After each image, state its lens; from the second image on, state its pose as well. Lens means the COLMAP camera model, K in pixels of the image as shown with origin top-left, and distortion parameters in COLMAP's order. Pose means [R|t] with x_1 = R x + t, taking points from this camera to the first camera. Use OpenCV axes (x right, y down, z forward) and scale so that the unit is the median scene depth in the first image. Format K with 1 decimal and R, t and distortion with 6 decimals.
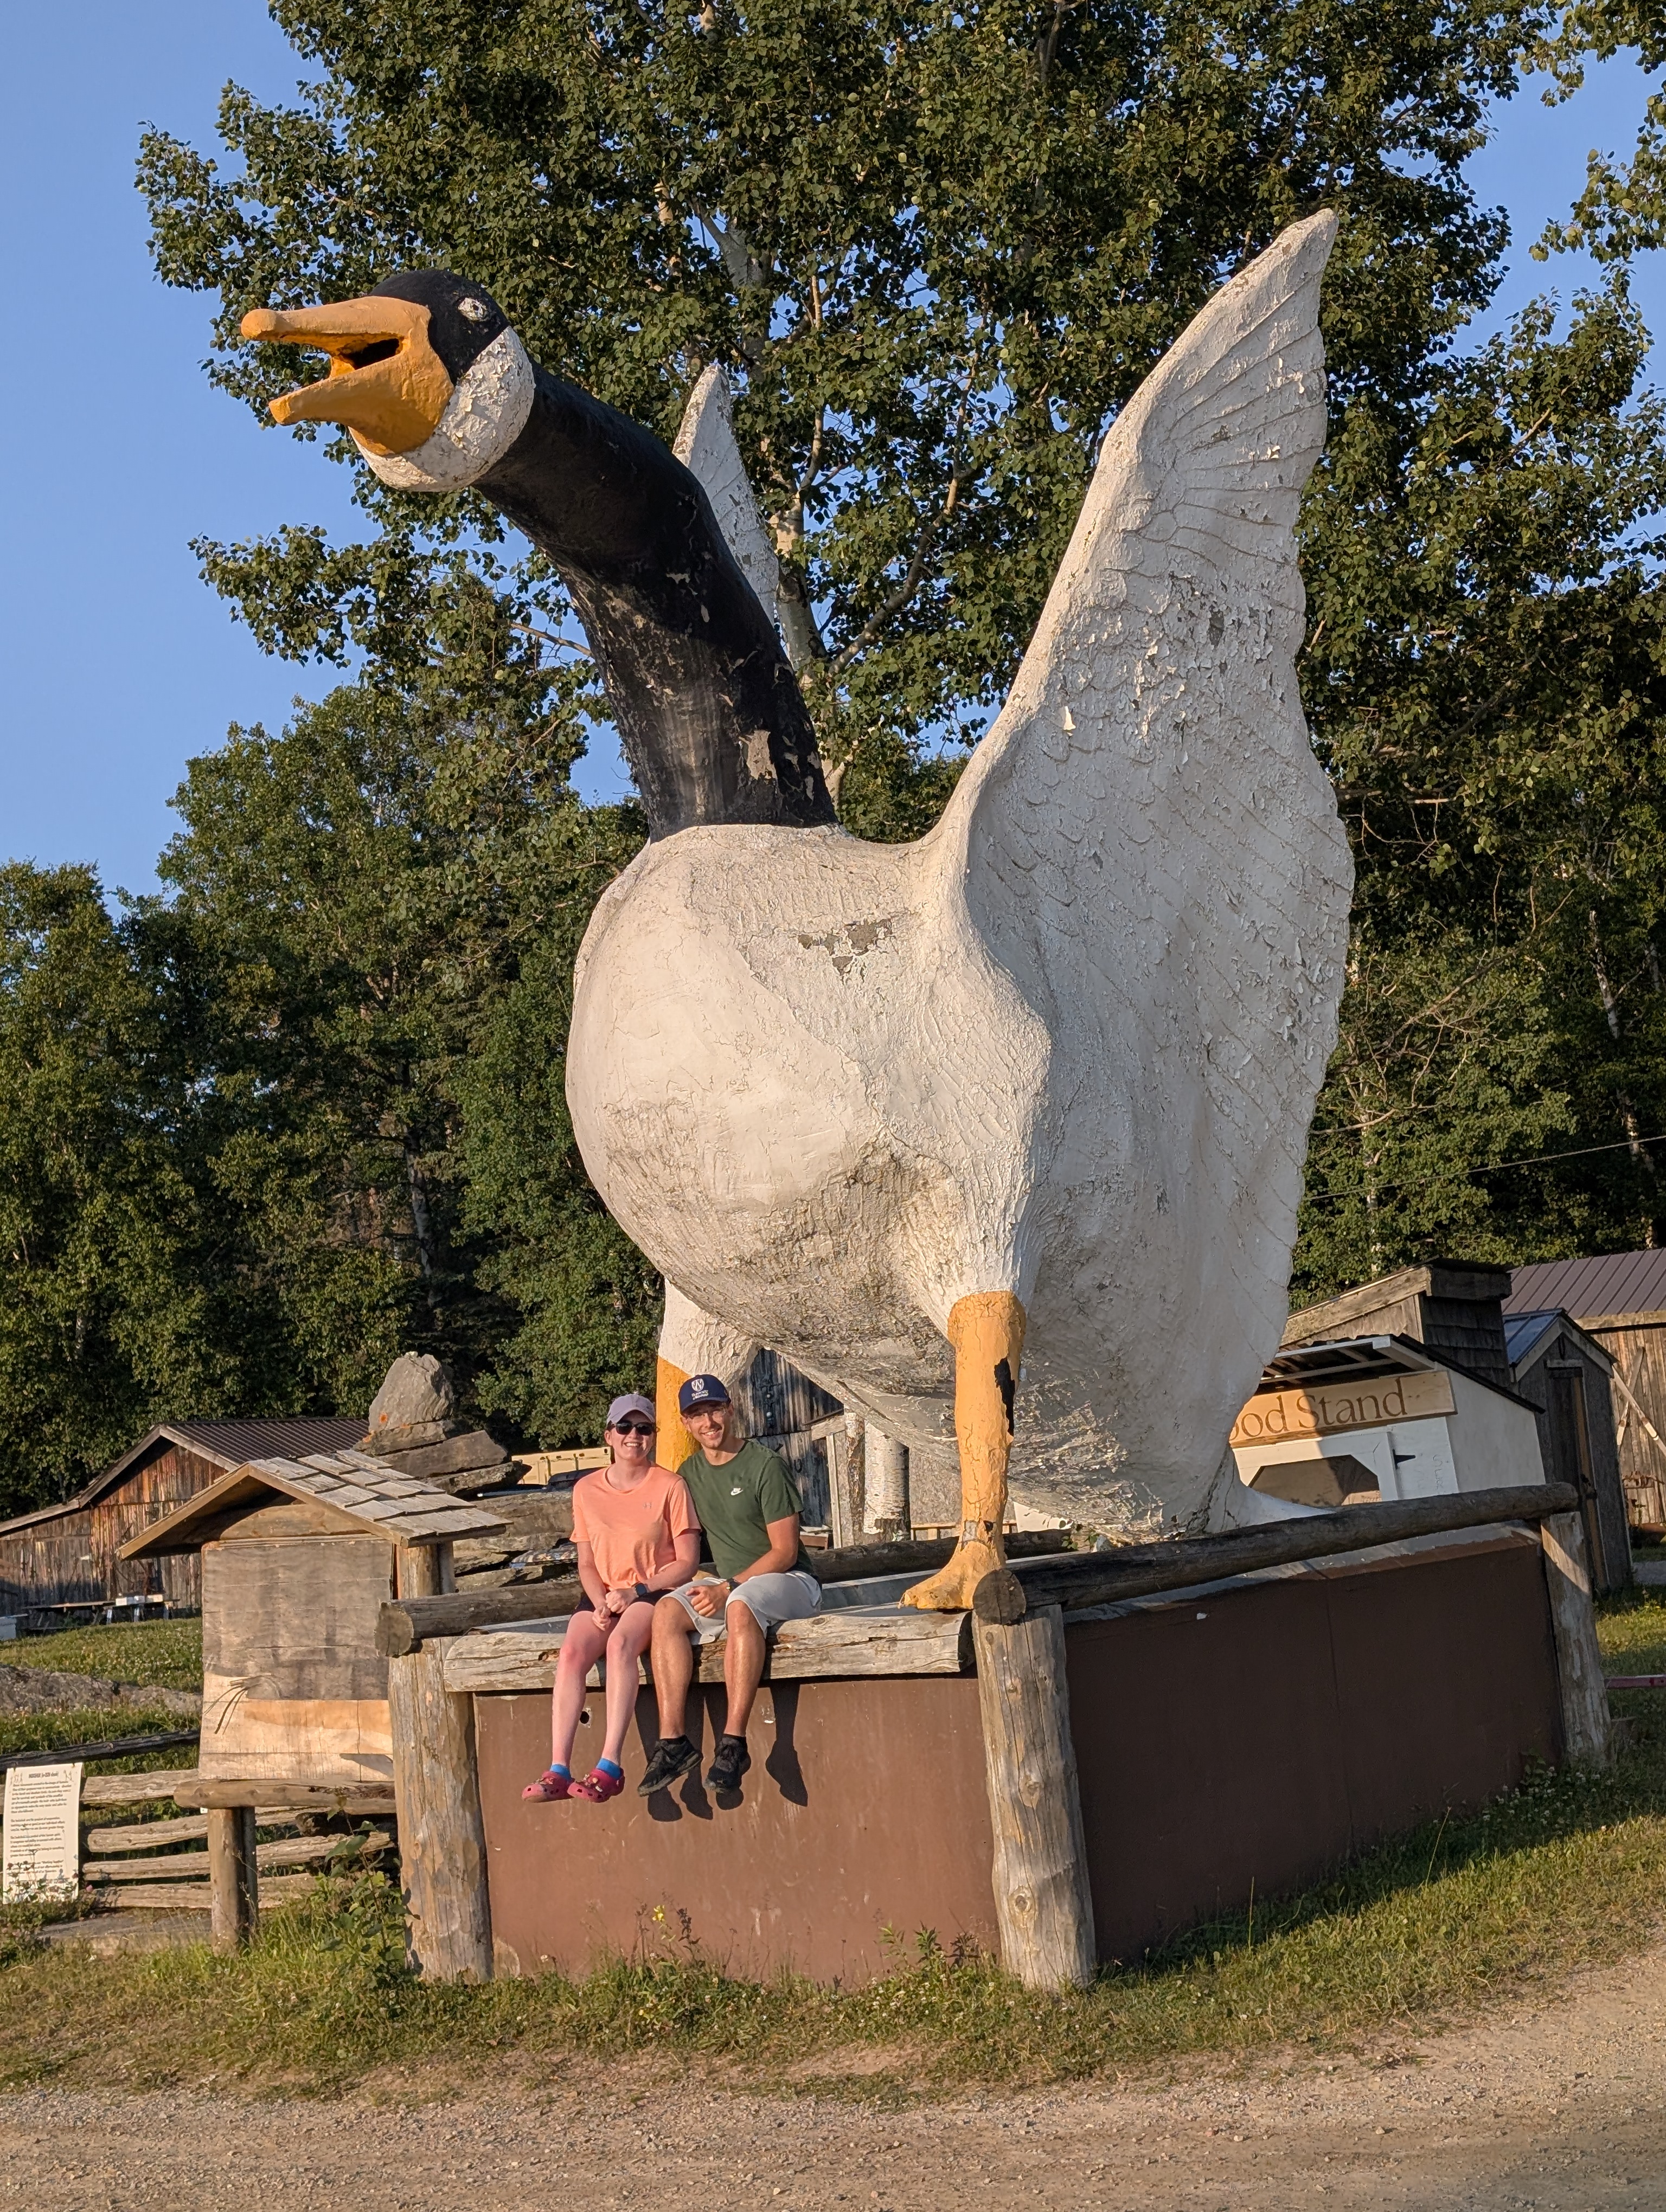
lens RADIAL K [[3239.4, 0, 801.8], [0, 3239.4, 1076.2], [0, 0, 1]] dist [0.266085, -1.108155]
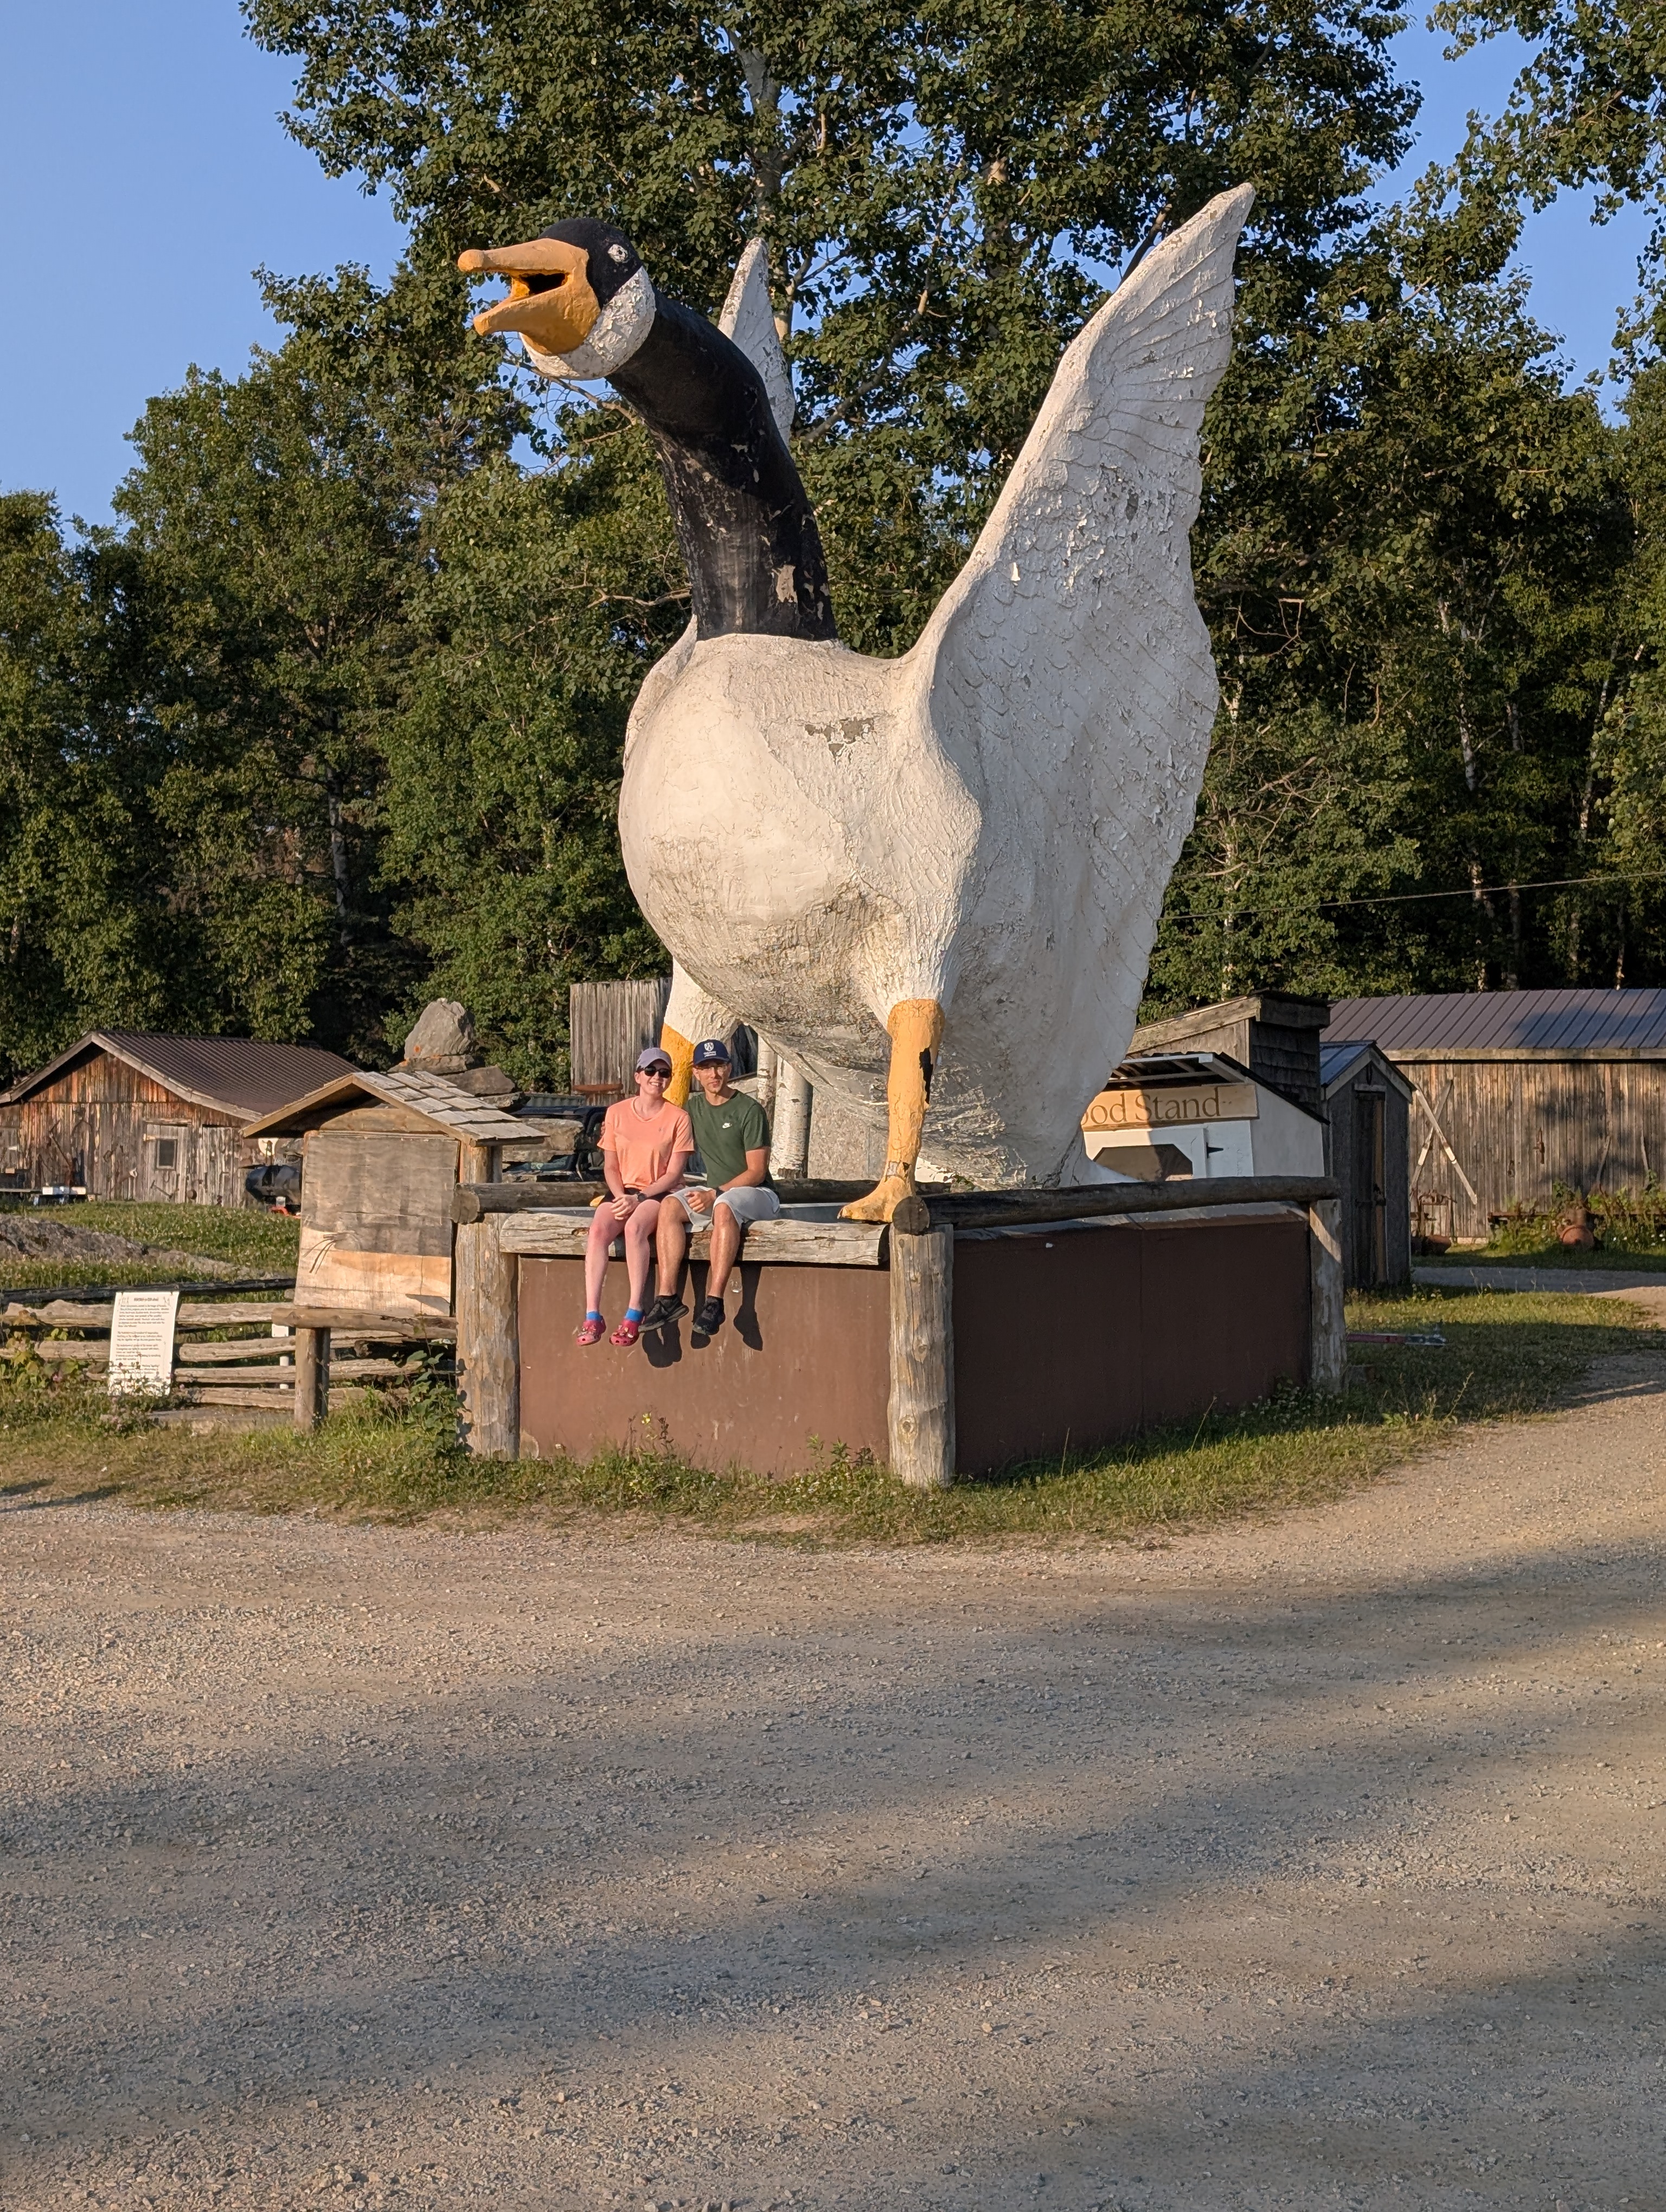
lens RADIAL K [[3175.4, 0, 739.0], [0, 3175.4, 994.1], [0, 0, 1]] dist [0.232097, -1.147086]
pose [[0.996034, 0.086879, 0.019174, -0.041848], [-0.088095, 0.993215, 0.075910, -0.028446], [-0.012449, -0.077298, 0.996930, -0.312497]]
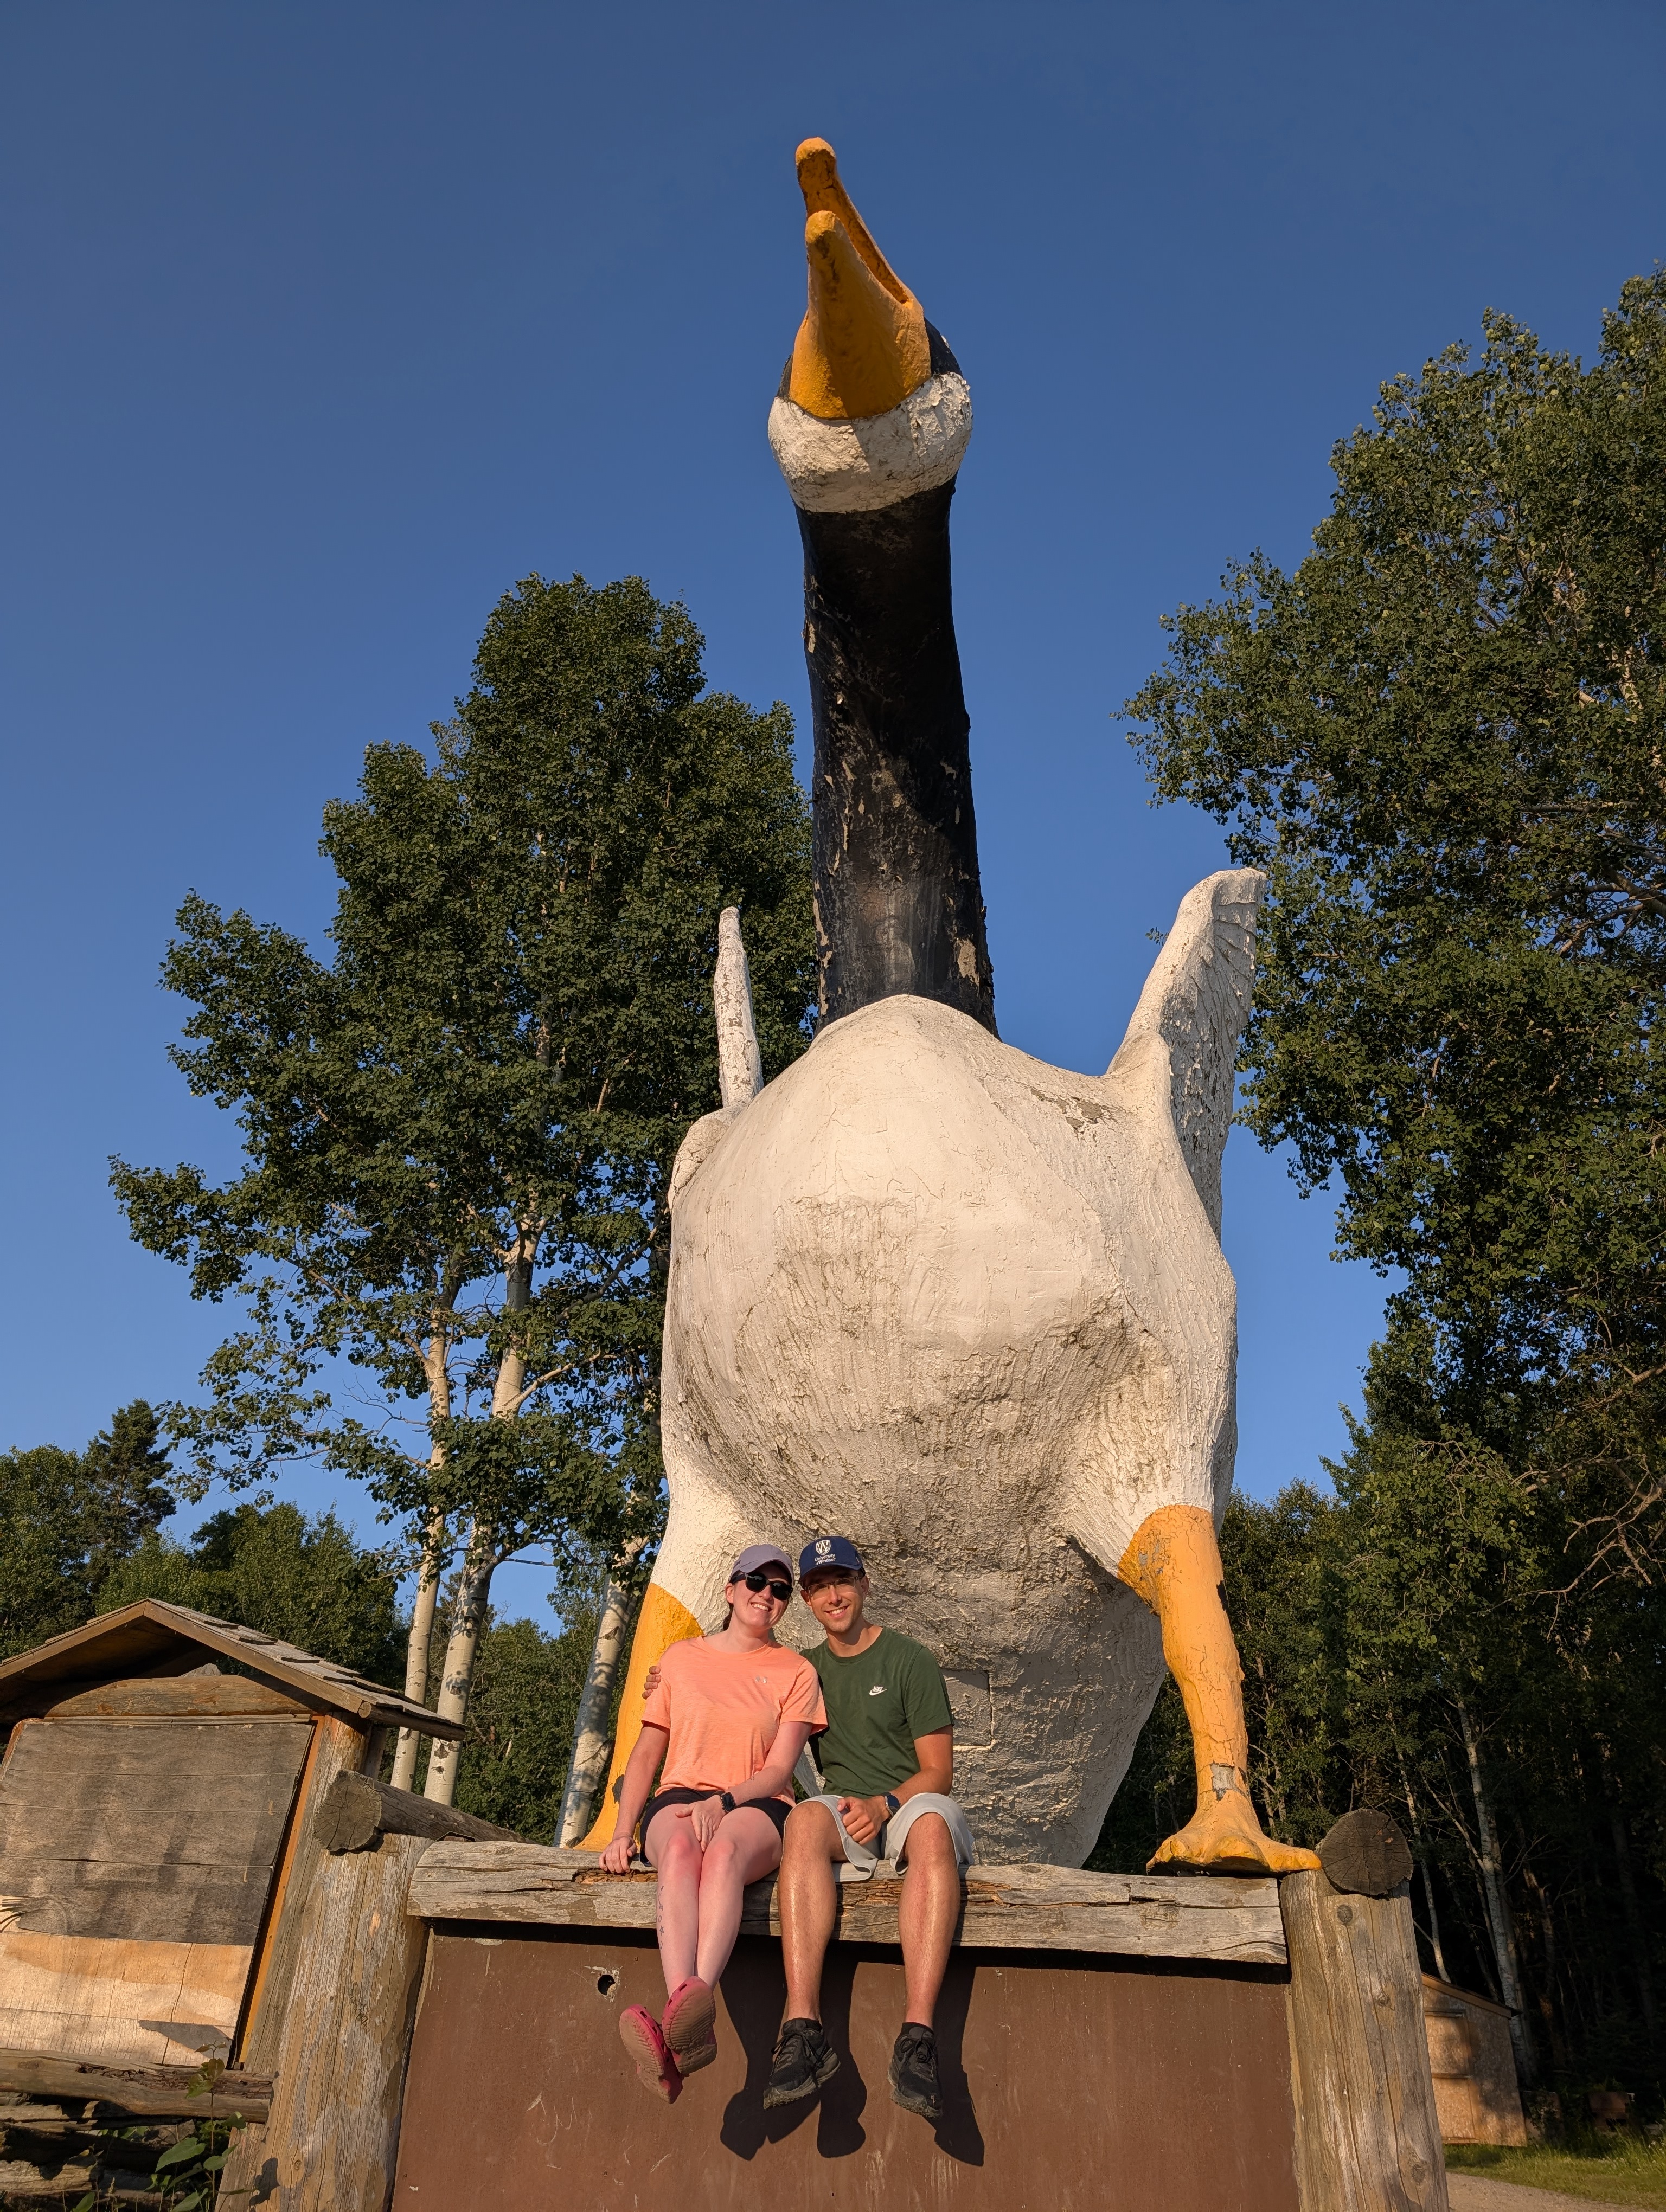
lens RADIAL K [[1581.2, 0, 833.0], [0, 1581.2, 1106.0], [0, 0, 1]] dist [0.056989, -0.059993]
pose [[0.919725, 0.309113, 0.241982, -0.154639], [-0.177826, 0.877602, -0.445188, 0.166281], [-0.349978, 0.366420, 0.862121, 0.589101]]
